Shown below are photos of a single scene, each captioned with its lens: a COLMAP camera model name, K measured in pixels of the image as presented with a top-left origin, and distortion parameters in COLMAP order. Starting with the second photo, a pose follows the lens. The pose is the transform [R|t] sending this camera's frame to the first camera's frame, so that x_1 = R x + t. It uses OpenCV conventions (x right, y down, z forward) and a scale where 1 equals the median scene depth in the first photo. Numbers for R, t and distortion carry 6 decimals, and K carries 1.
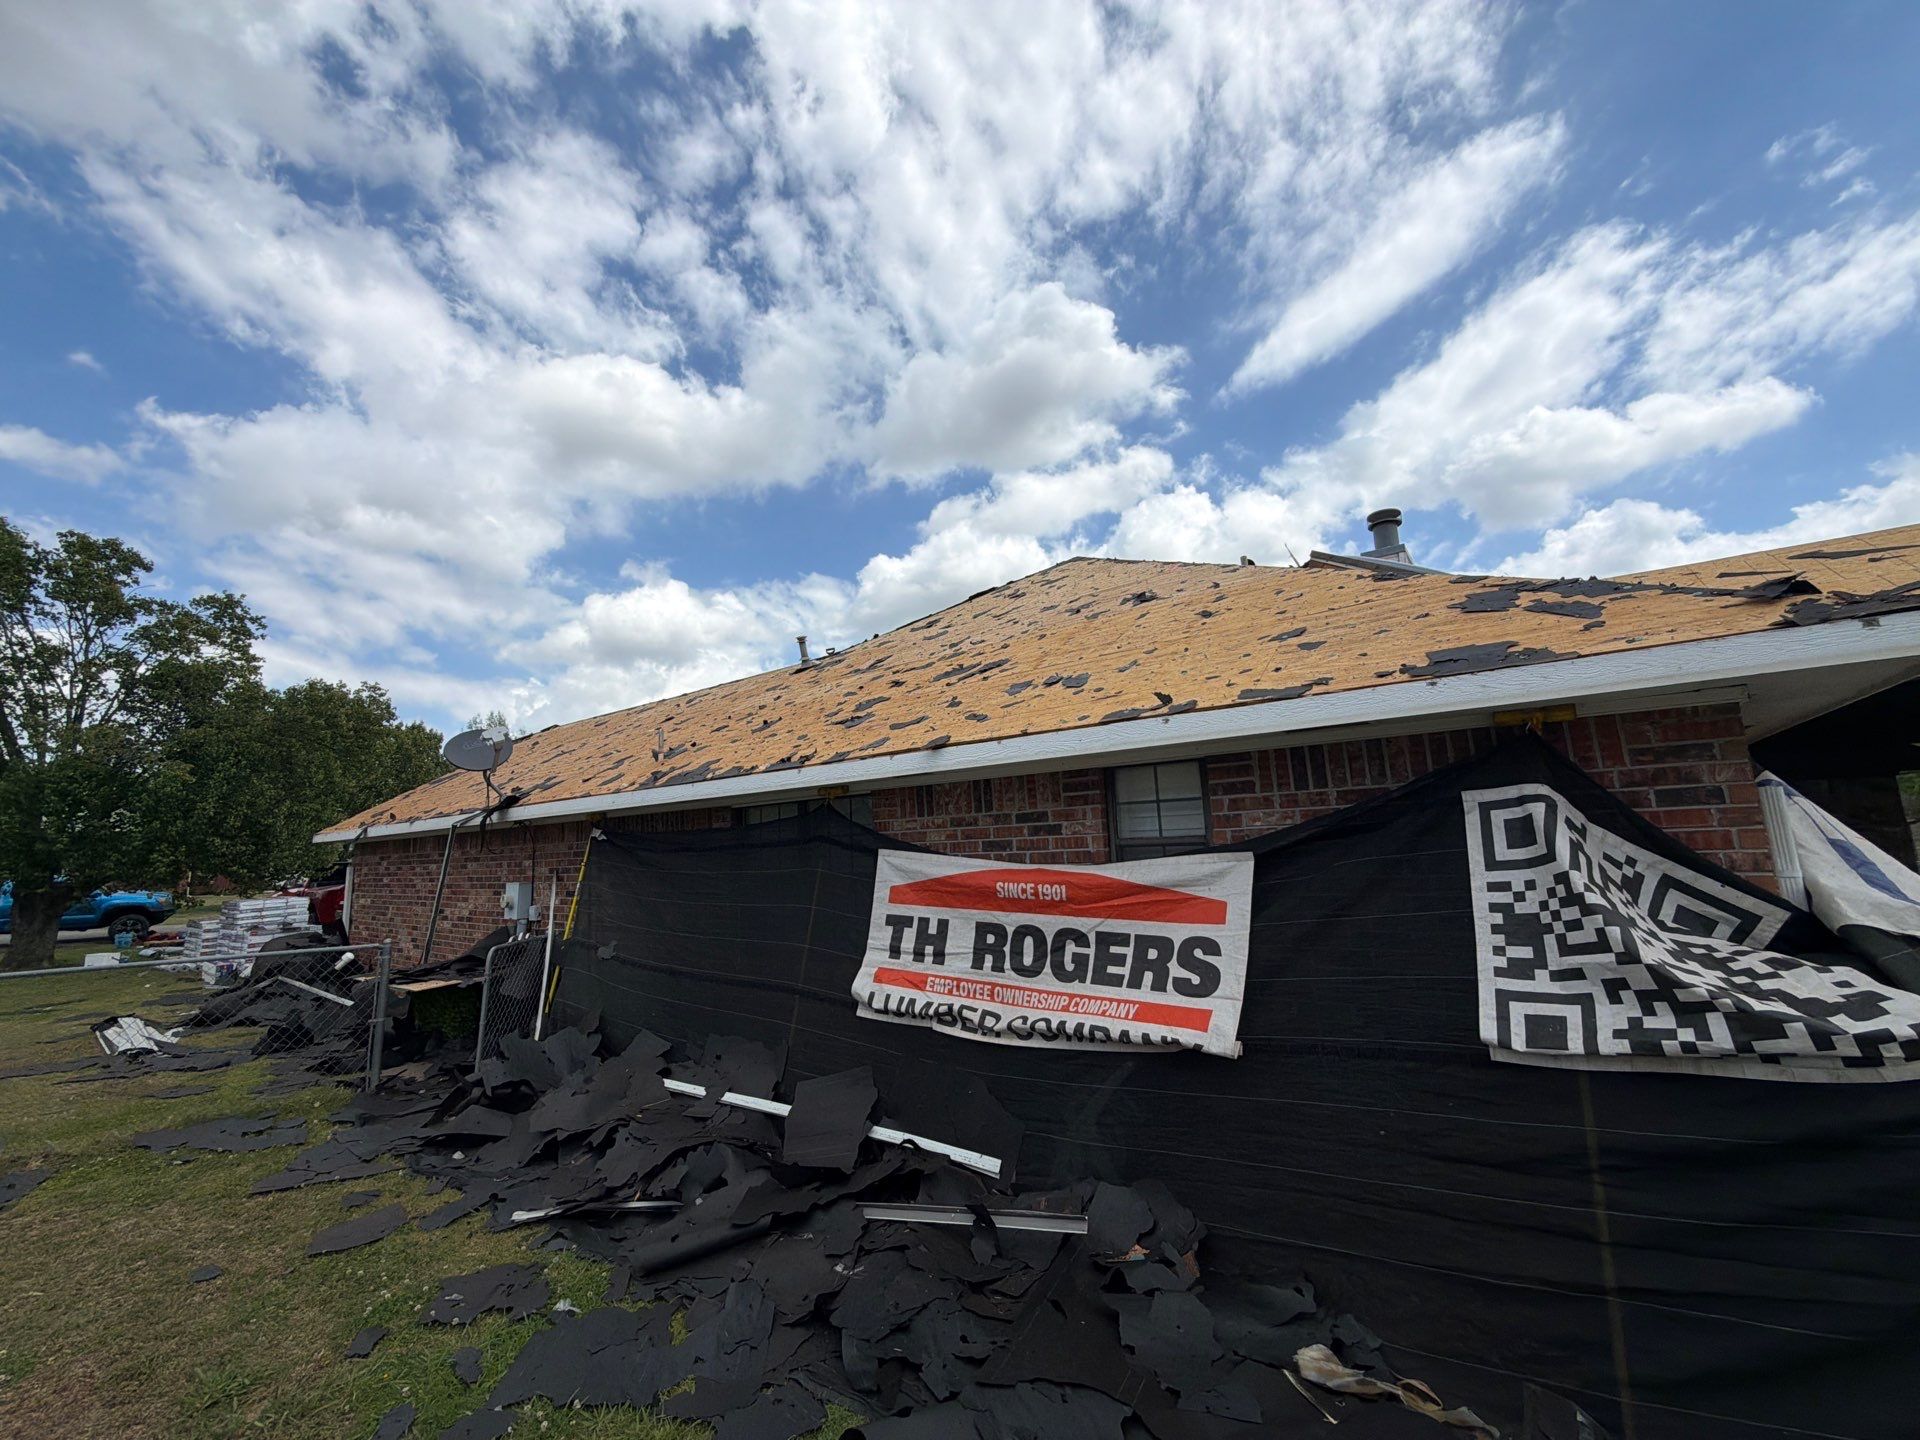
lens RADIAL K [[748.3, 0, 958.4], [0, 748.3, 732.5], [0, 0, 1]] dist [0.000243, 0.000448]
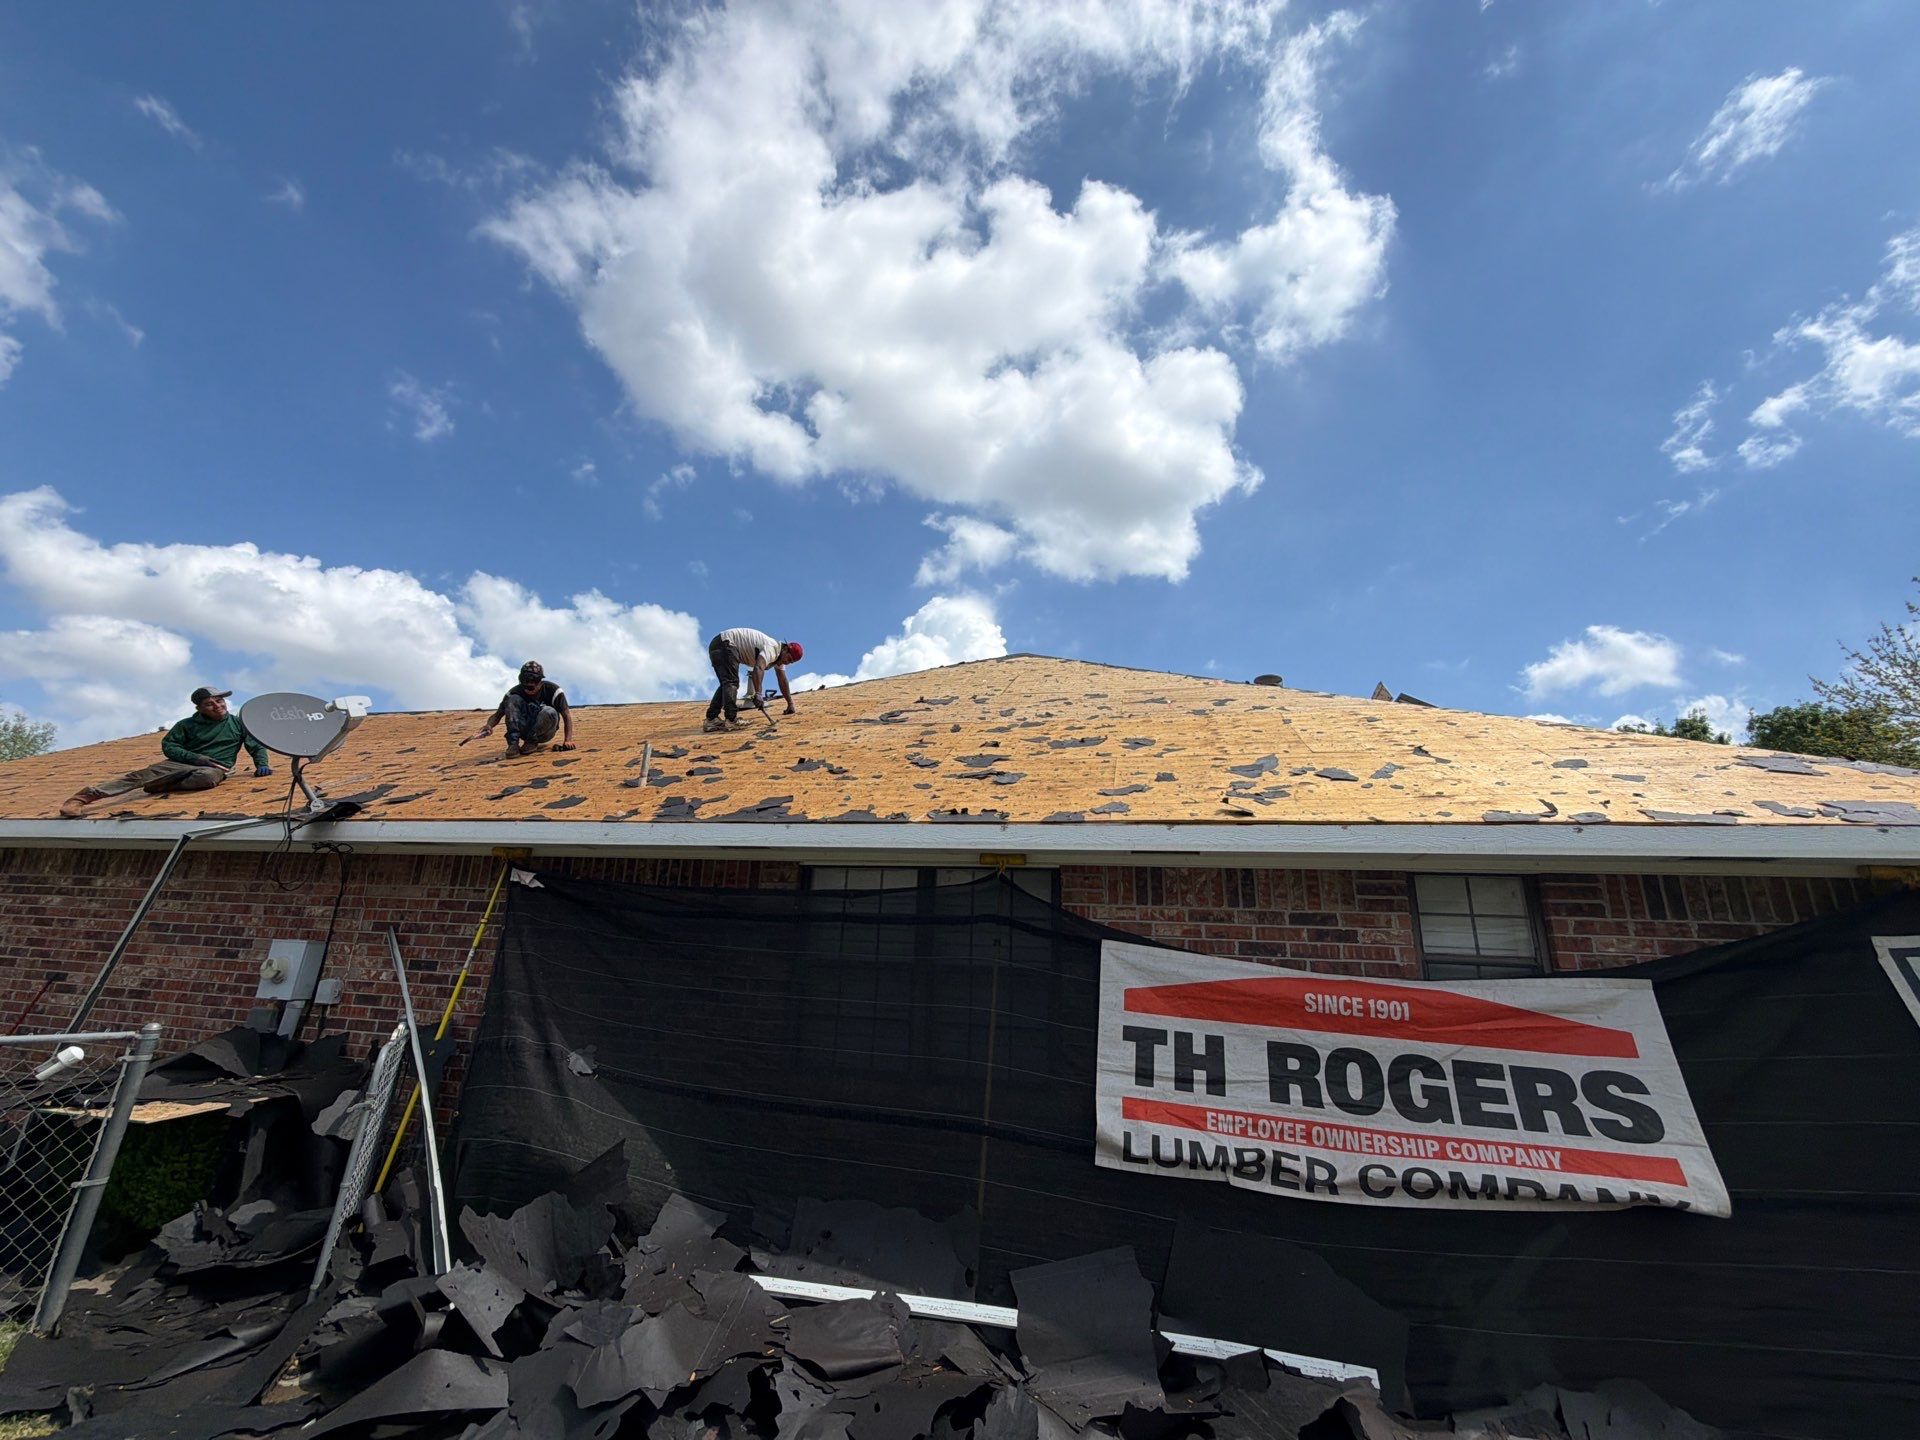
lens RADIAL K [[748.3, 0, 960.0], [0, 748.3, 707.0], [0, 0, 1]] dist [0.000243, 0.000448]
pose [[0.911145, 0.201953, 0.359207, -0.691172], [-0.139054, 0.971230, -0.193327, 0.104913], [-0.387916, 0.126199, 0.913014, 0.340886]]
